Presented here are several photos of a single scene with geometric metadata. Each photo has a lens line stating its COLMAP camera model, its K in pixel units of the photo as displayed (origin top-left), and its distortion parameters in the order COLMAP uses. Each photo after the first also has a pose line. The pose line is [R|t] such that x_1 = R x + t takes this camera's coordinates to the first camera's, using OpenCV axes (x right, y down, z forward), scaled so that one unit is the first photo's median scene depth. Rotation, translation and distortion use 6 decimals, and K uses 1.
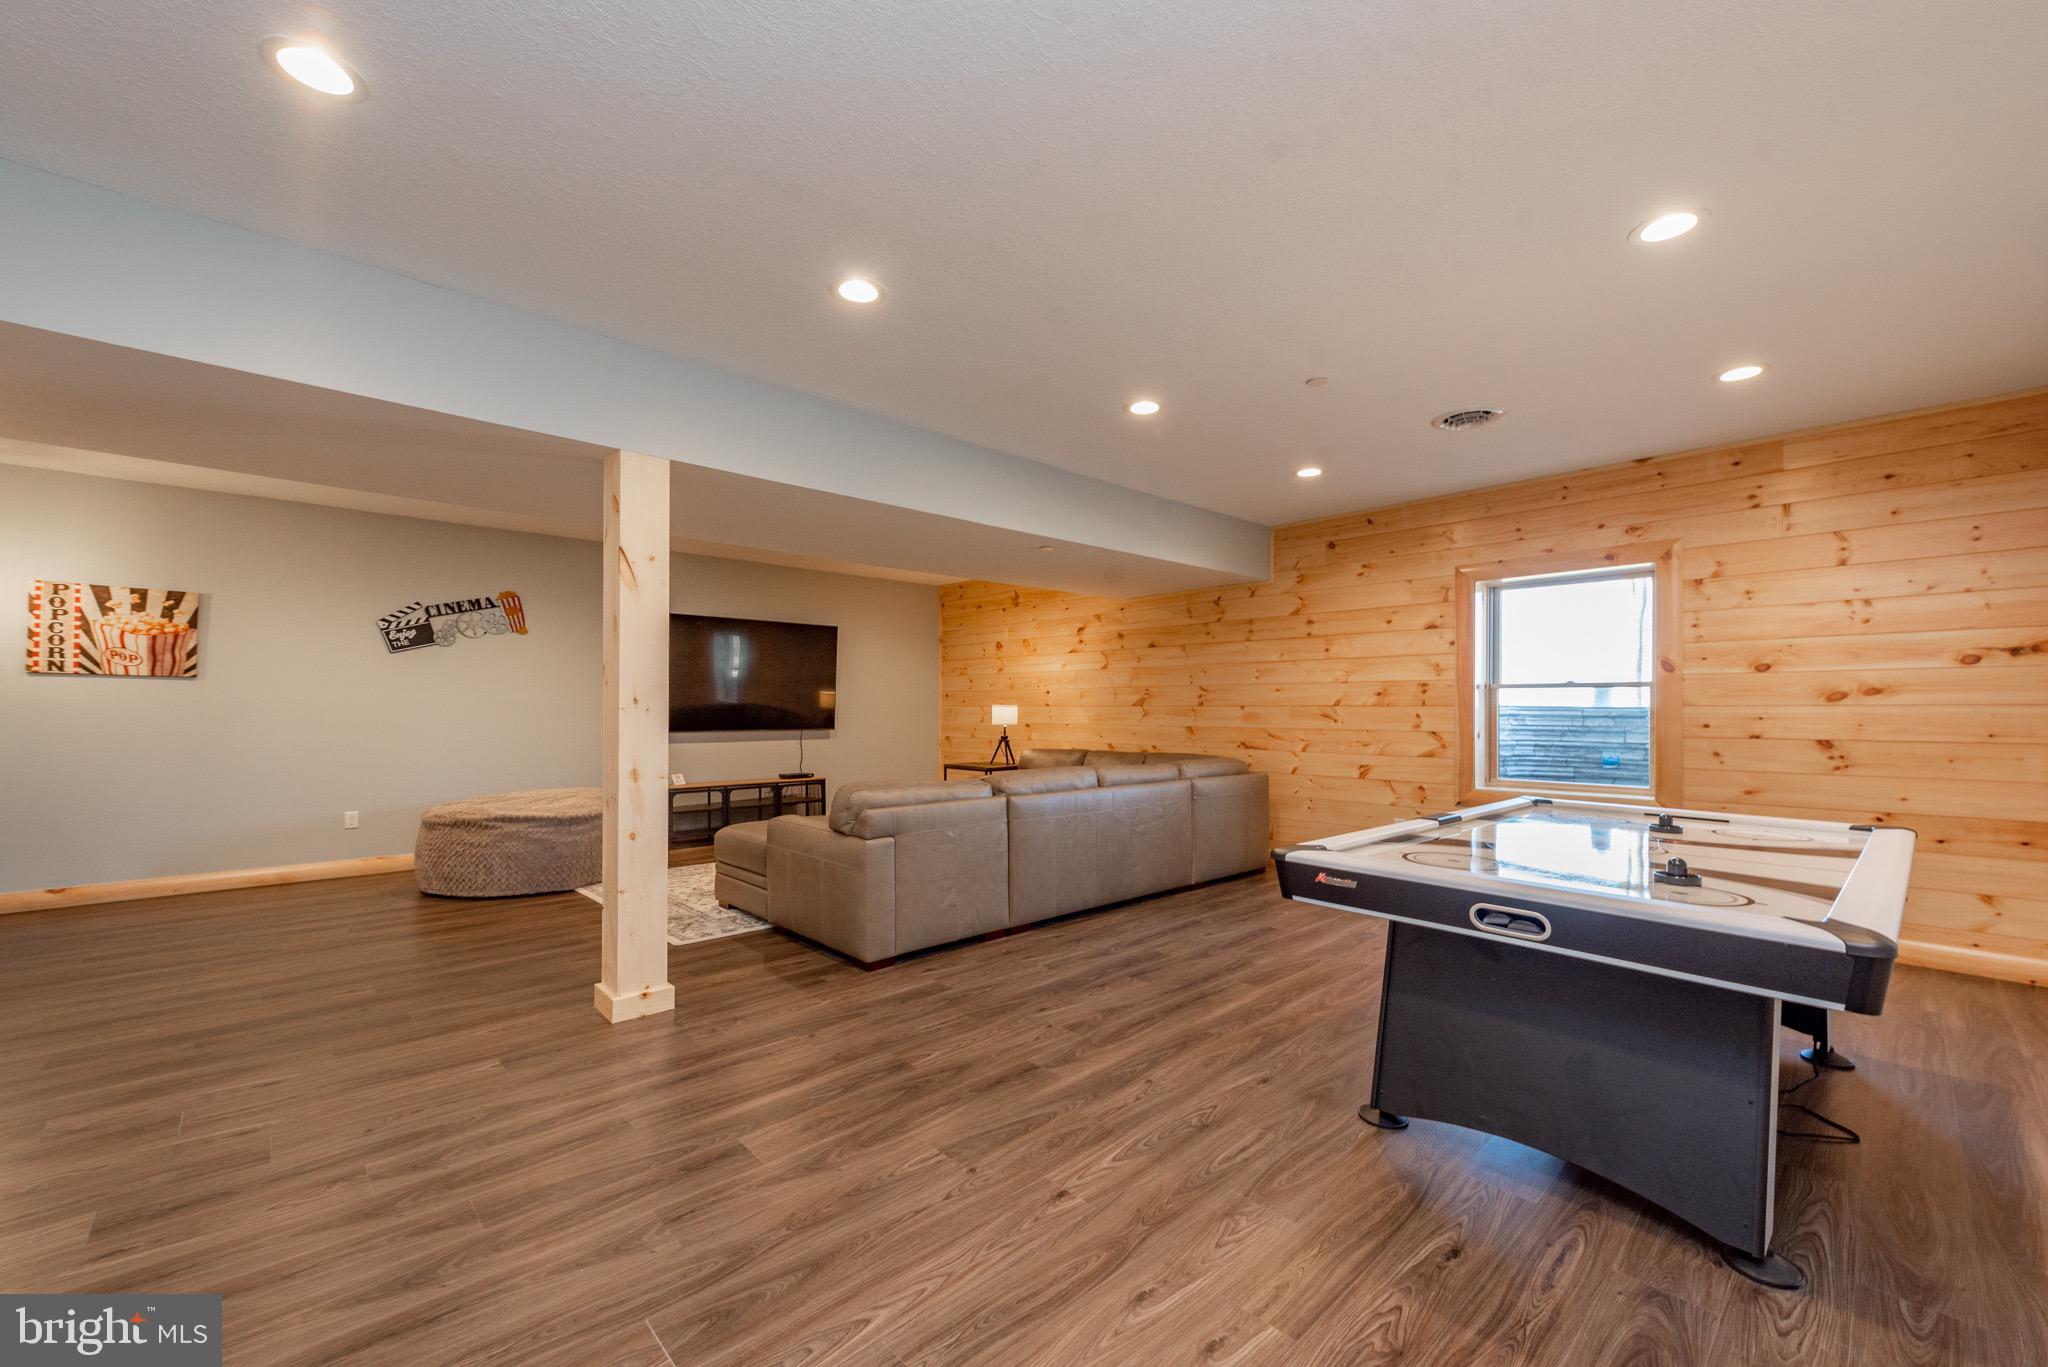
lens RADIAL K [[809.9, 0, 1002.2], [0, 809.9, 696.1], [0, 0, 1]] dist [0.002770, -0.000576]
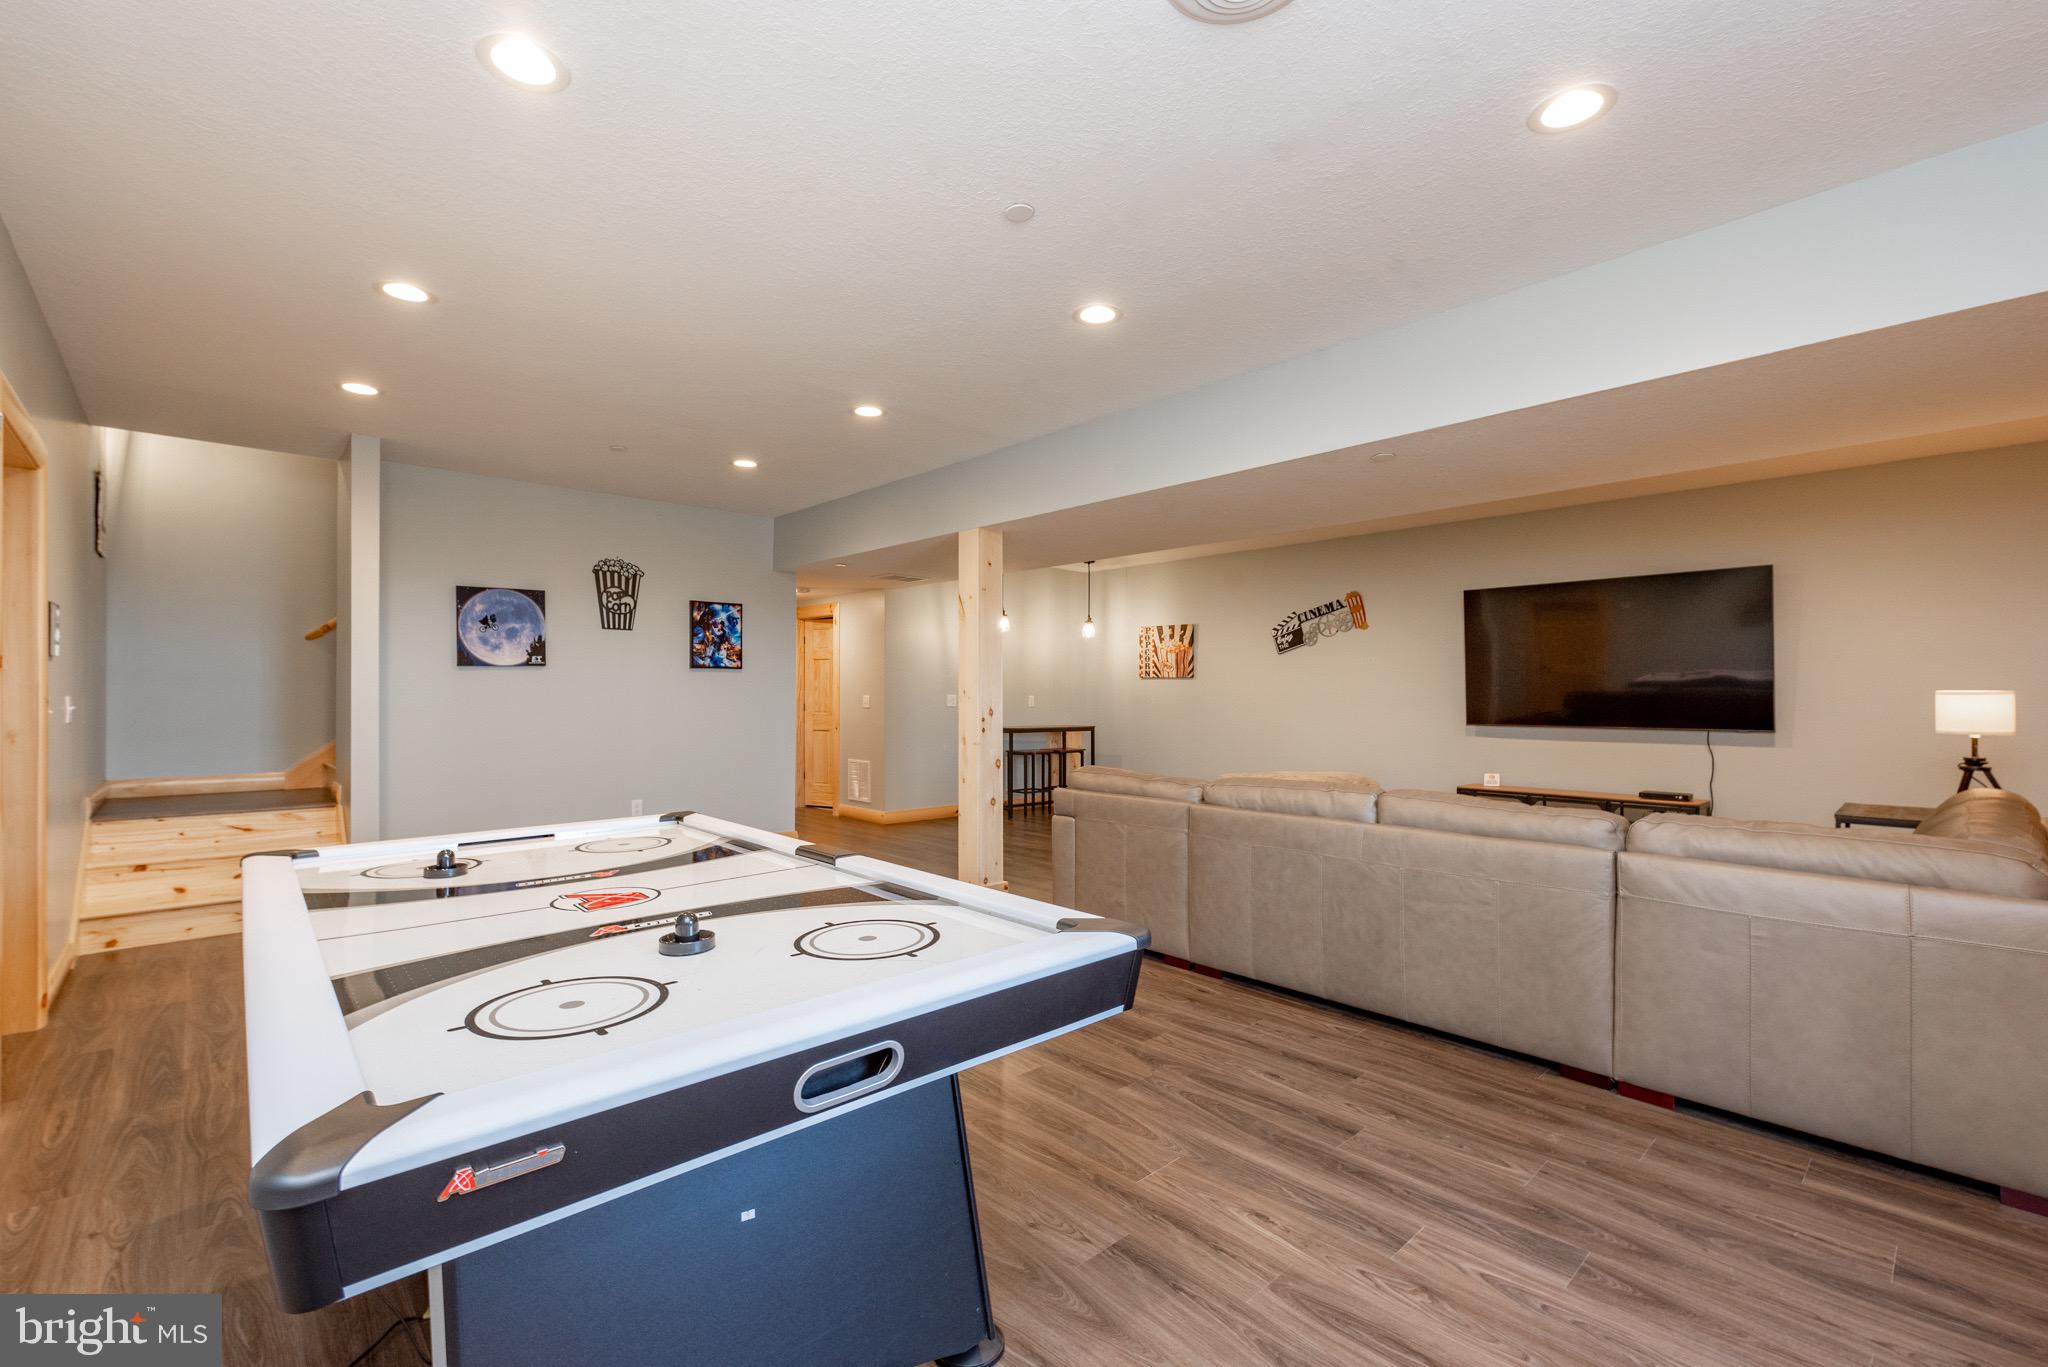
lens RADIAL K [[906.3, 0, 1051.0], [0, 906.3, 686.0], [0, 0, 1]] dist [0.005220, 0.000050]
pose [[0.015564, -0.011534, -0.999812, 0.742144], [0.014846, 0.999826, -0.011303, 0.009238], [0.999769, -0.014667, 0.015732, 0.665319]]
